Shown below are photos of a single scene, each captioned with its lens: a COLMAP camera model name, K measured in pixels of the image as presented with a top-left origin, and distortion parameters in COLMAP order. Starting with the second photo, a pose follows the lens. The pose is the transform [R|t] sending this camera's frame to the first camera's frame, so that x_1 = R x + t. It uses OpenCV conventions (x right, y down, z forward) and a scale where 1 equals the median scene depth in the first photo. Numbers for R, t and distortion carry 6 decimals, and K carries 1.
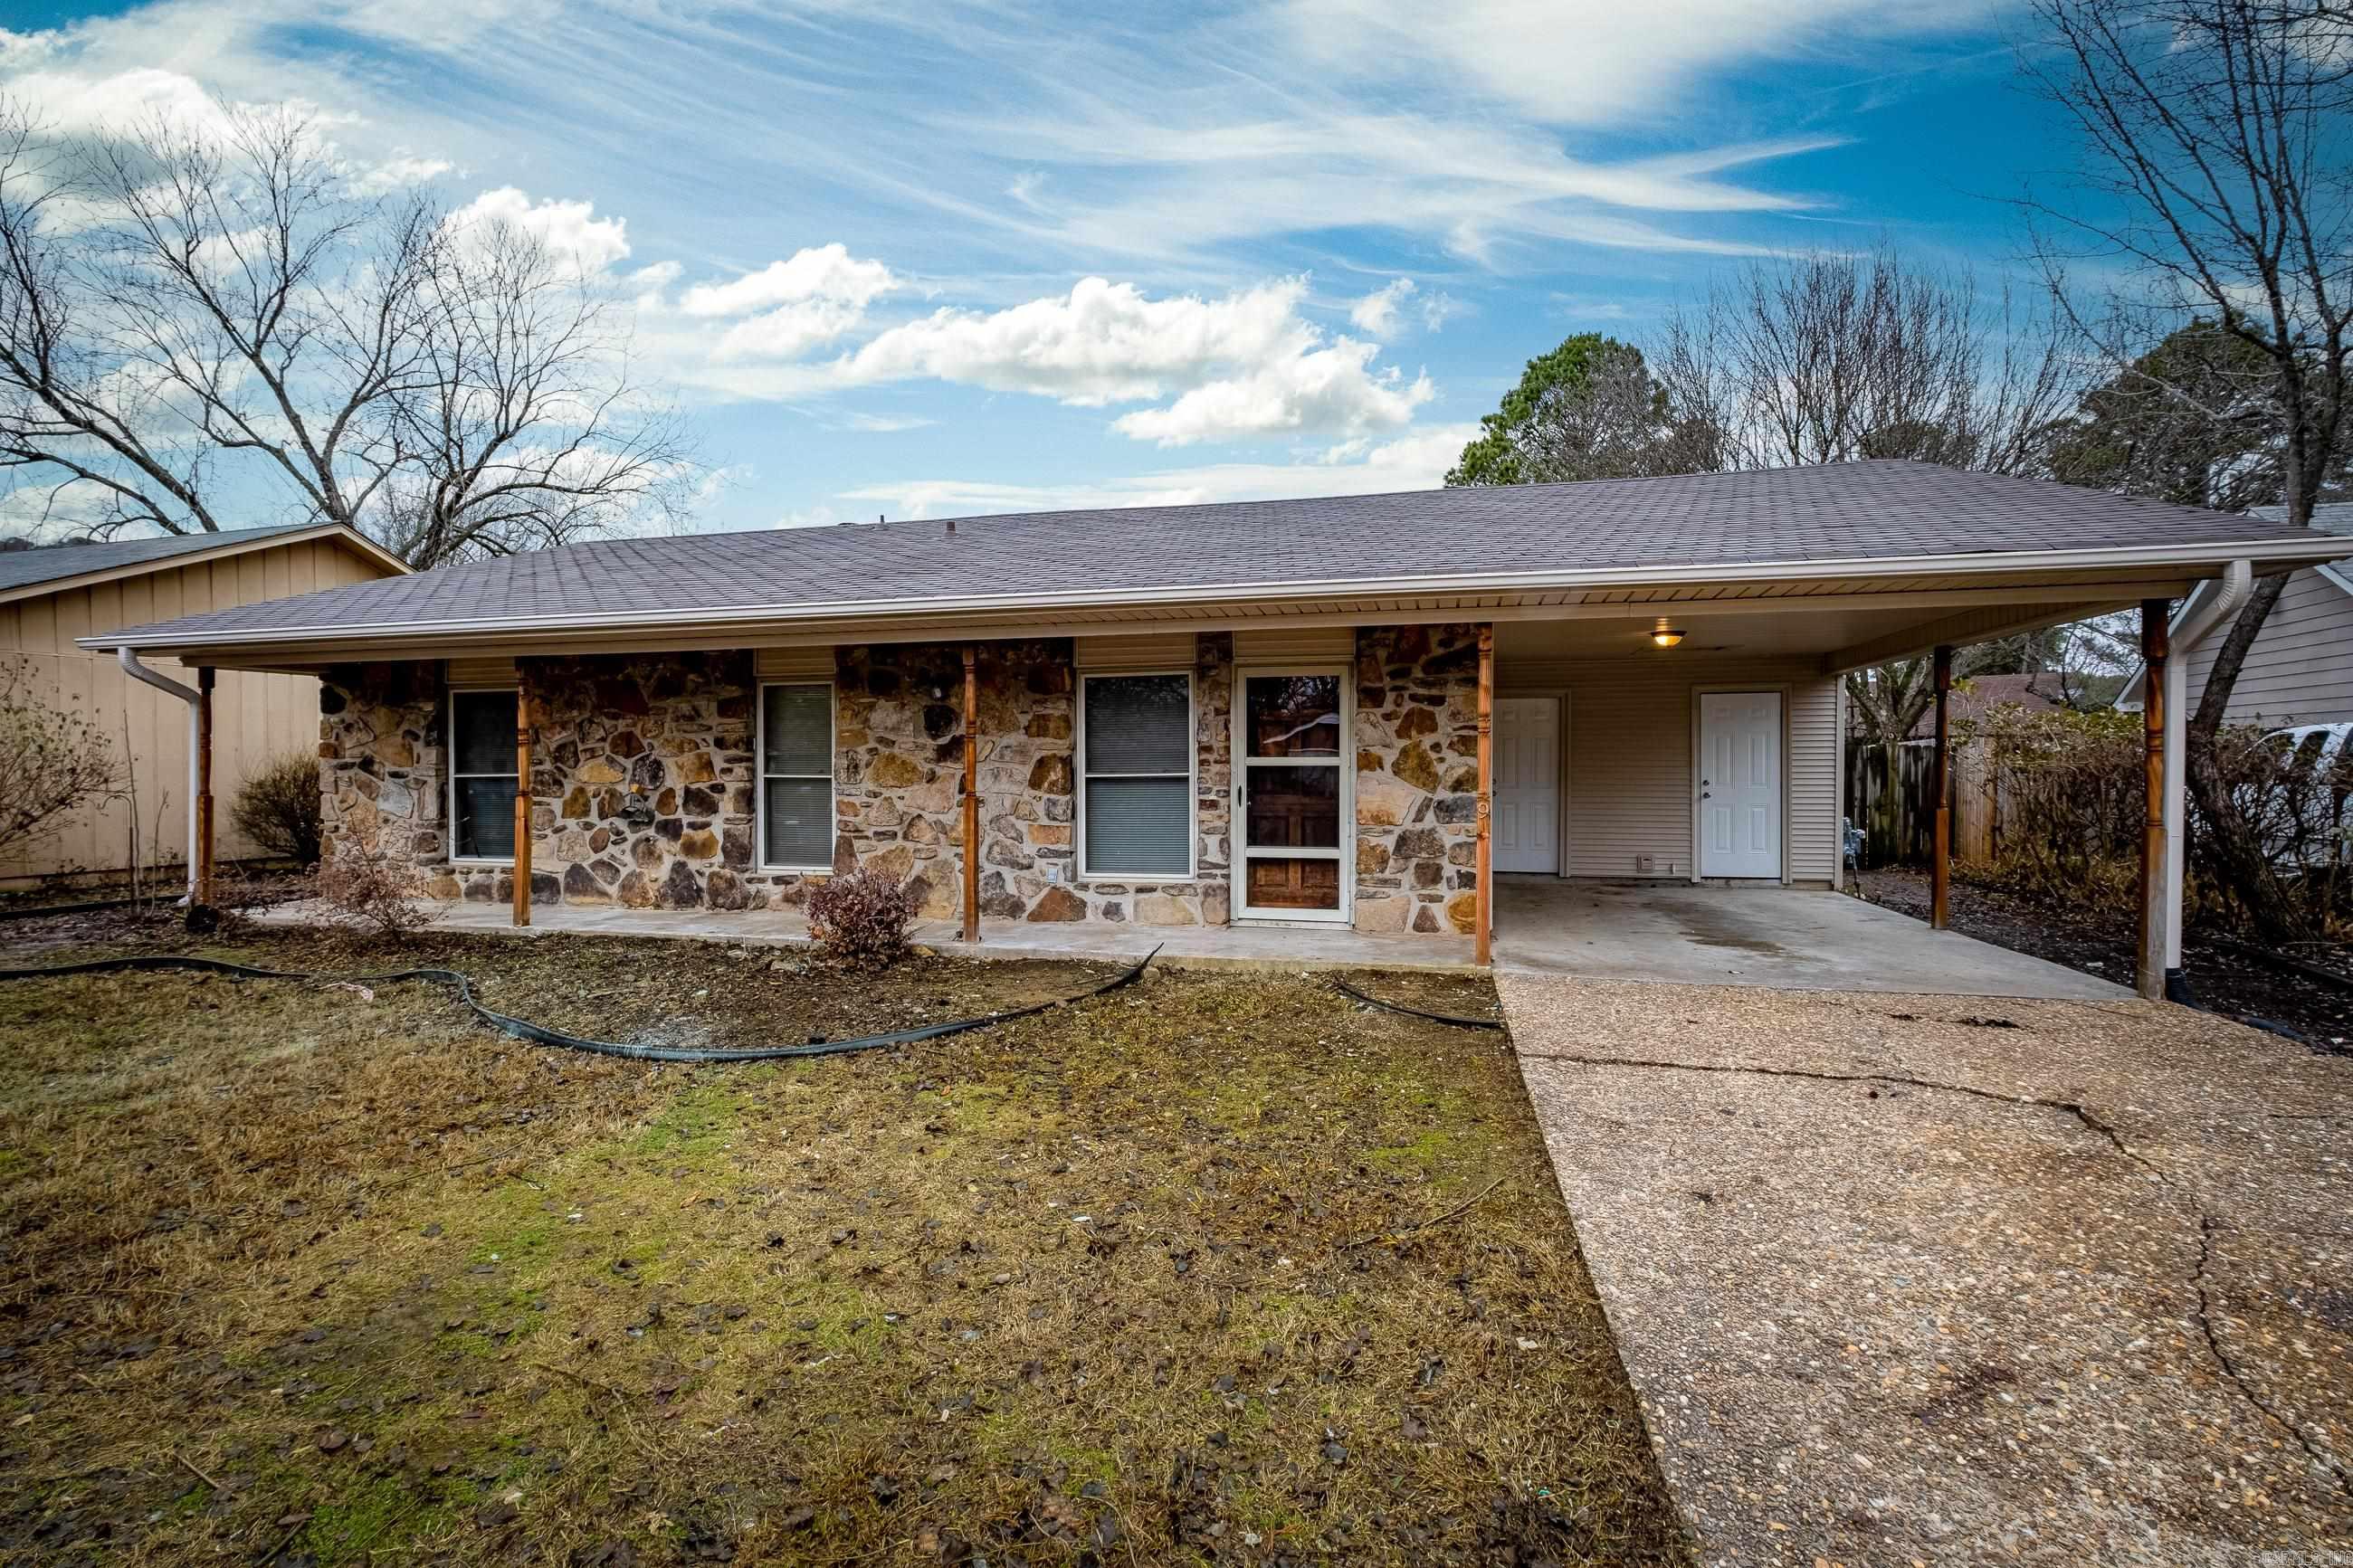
lens RADIAL K [[1134.9, 0, 1176.5], [0, 1134.9, 784.0], [0, 0, 1]] dist [-0.000174, 0.000211]
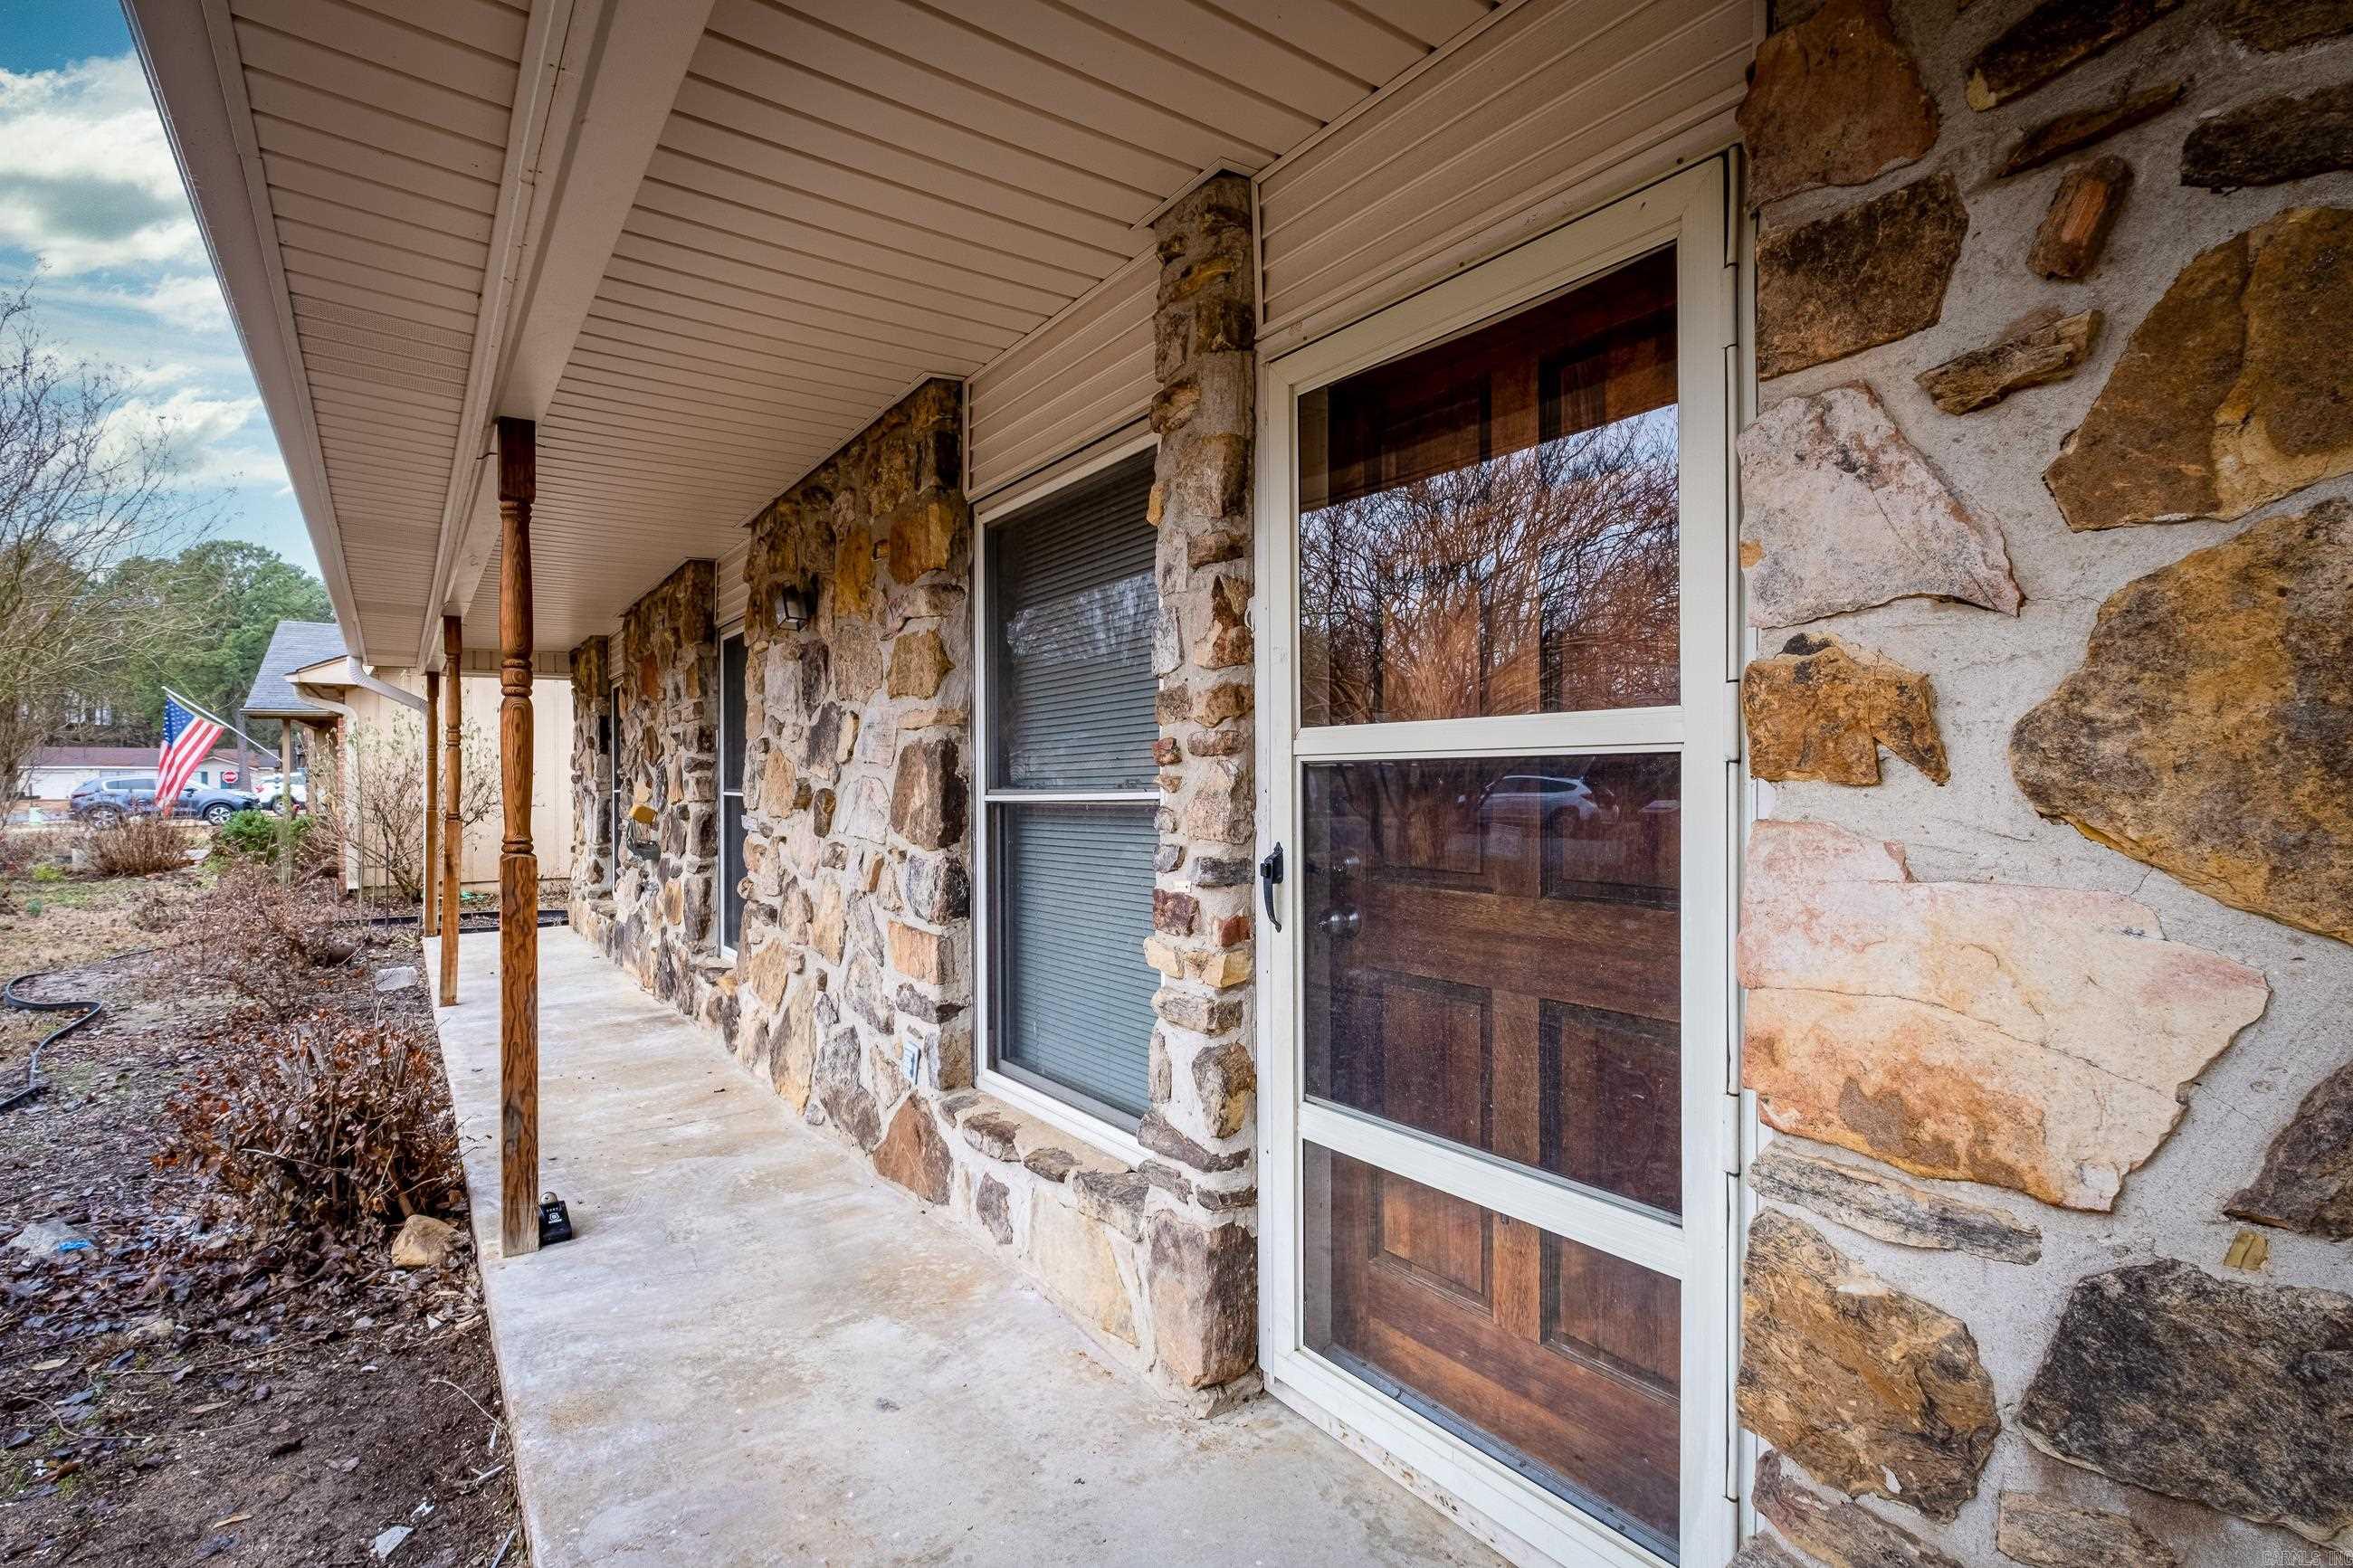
lens RADIAL K [[1091.6, 0, 1110.6], [0, 1091.6, 788.6], [0, 0, 1]] dist [-0.000833, -0.000222]
pose [[0.741443, 0.000640, -0.671015, 0.175686], [-0.003835, 0.999987, -0.003283, -0.009067], [0.671005, 0.005007, 0.741436, 0.746963]]
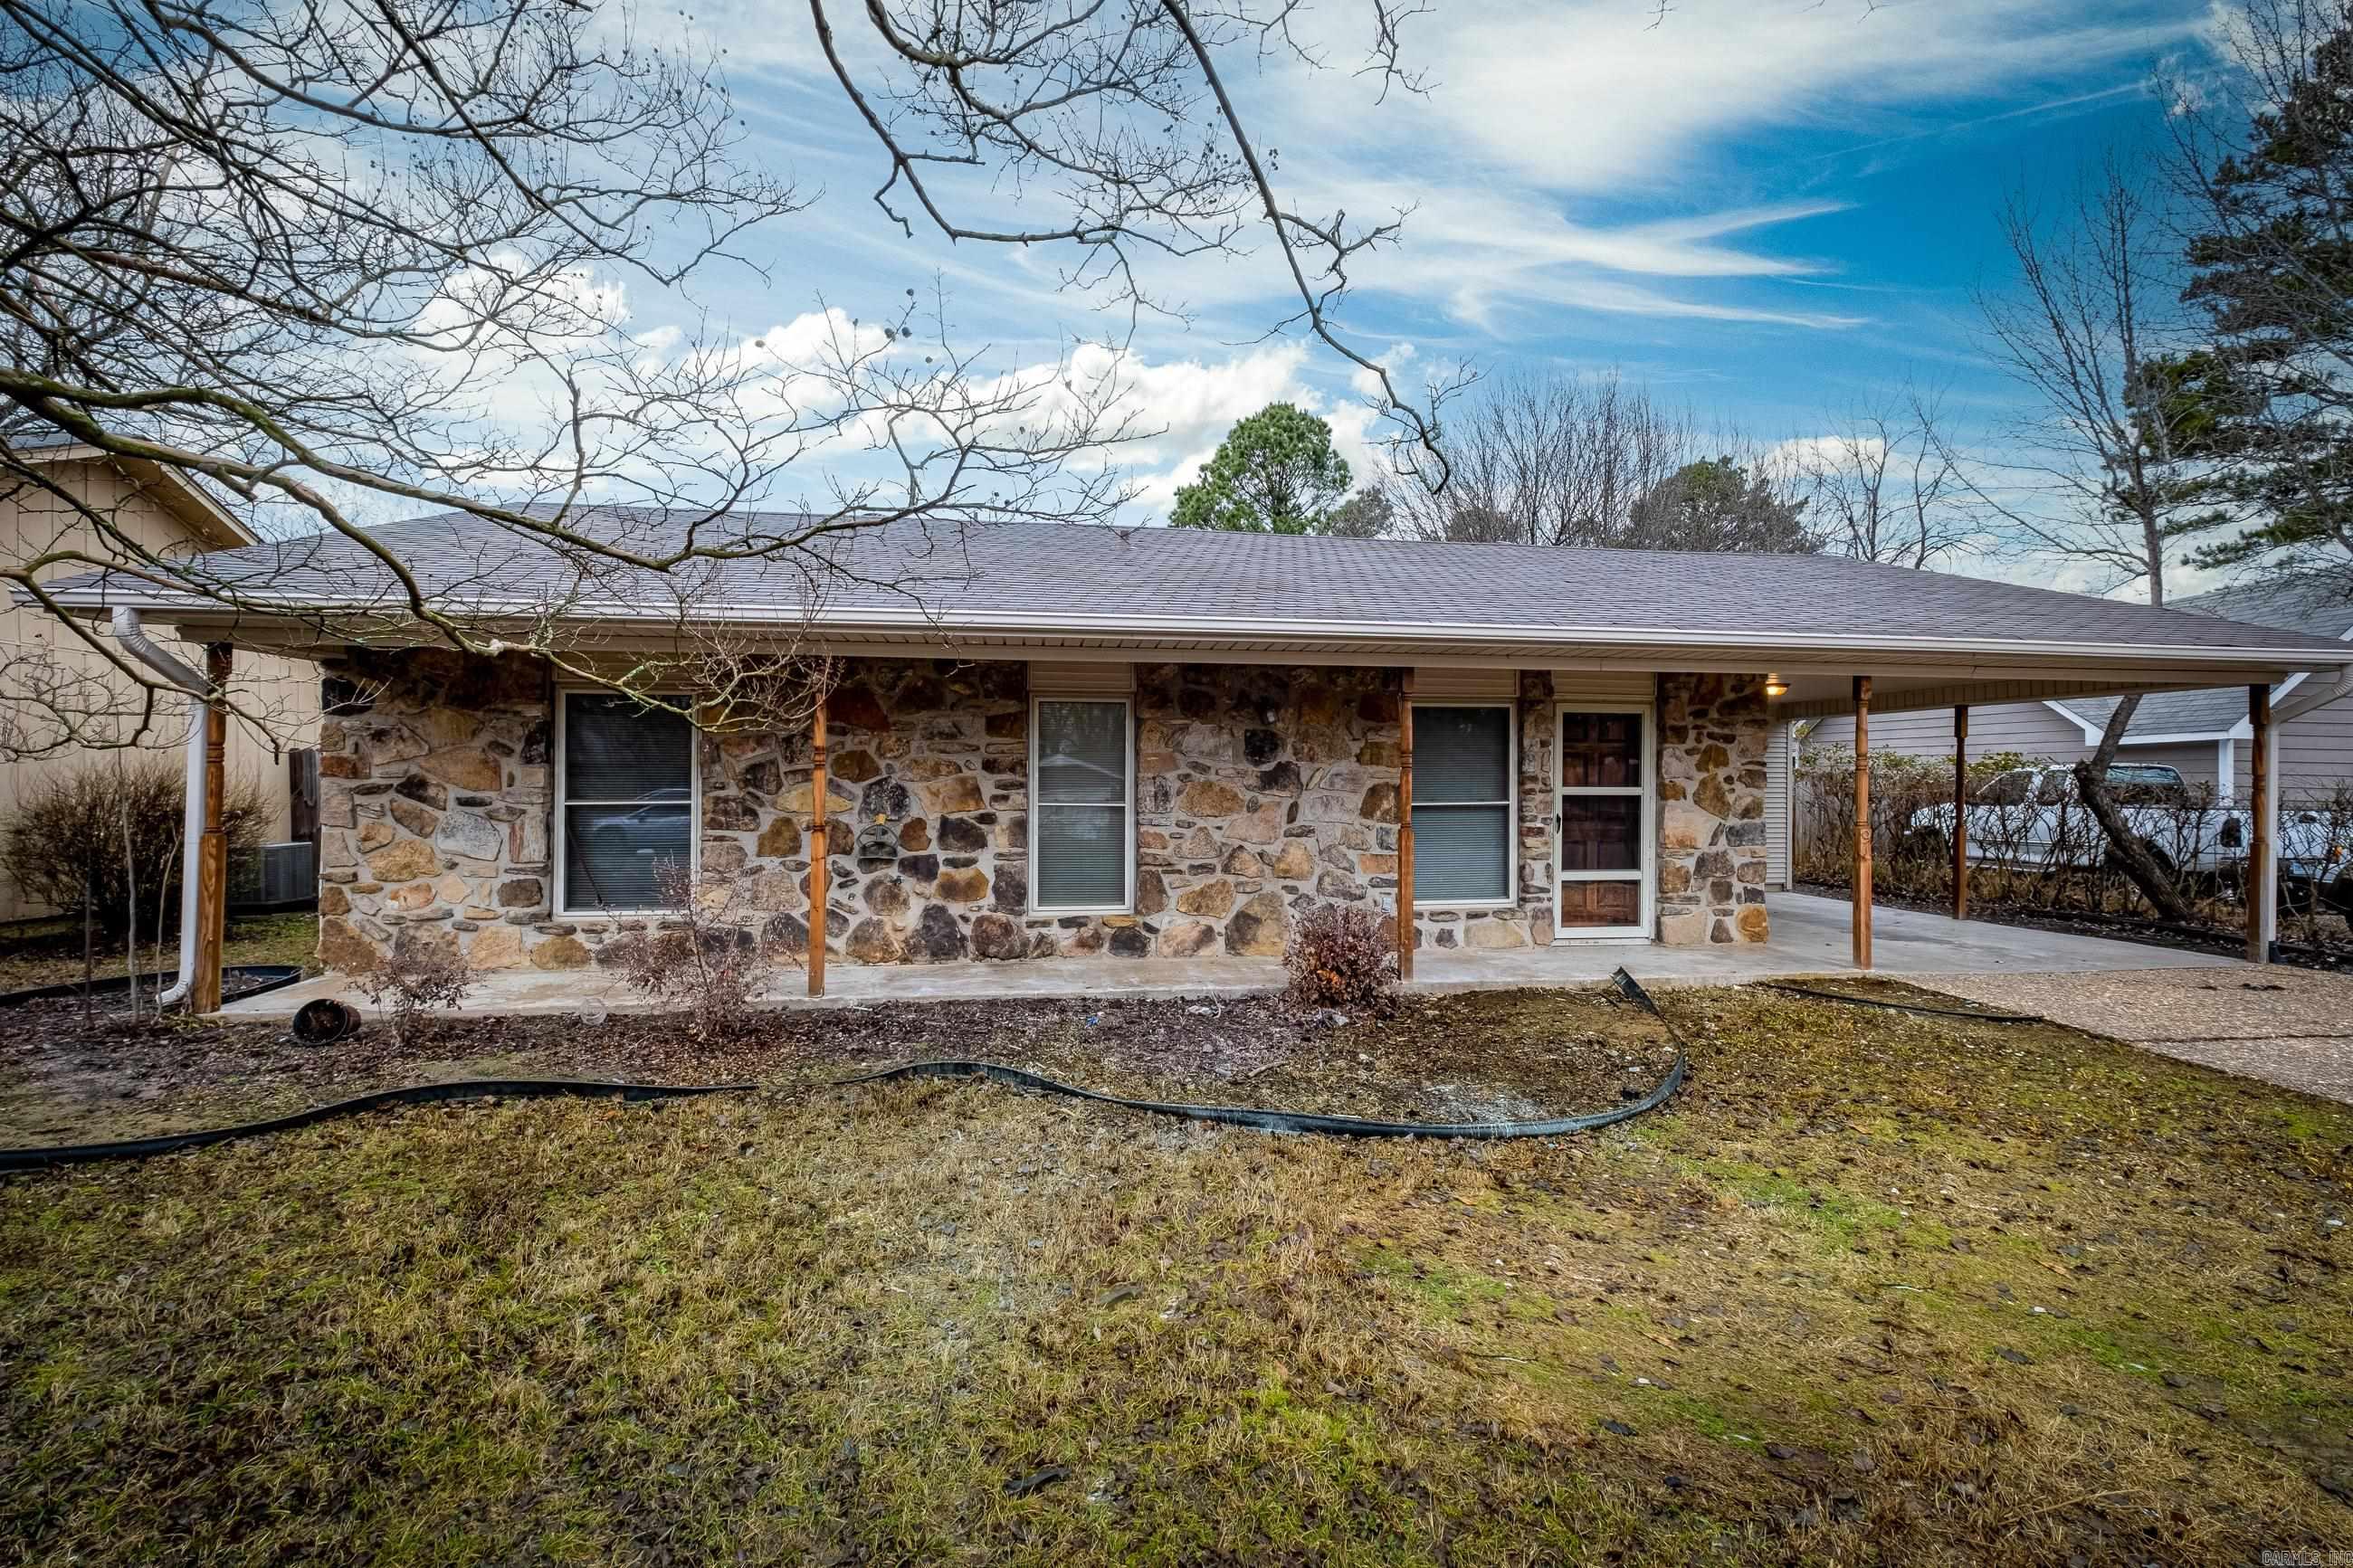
lens RADIAL K [[1080.7, 0, 1187.2], [0, 1080.7, 793.0], [0, 0, 1]] dist [-0.003097, -0.000879]
pose [[0.914786, 0.001699, 0.403936, -0.625088], [-0.000197, 0.999993, -0.003759, -0.013114], [-0.403939, 0.003359, 0.914780, 0.201020]]
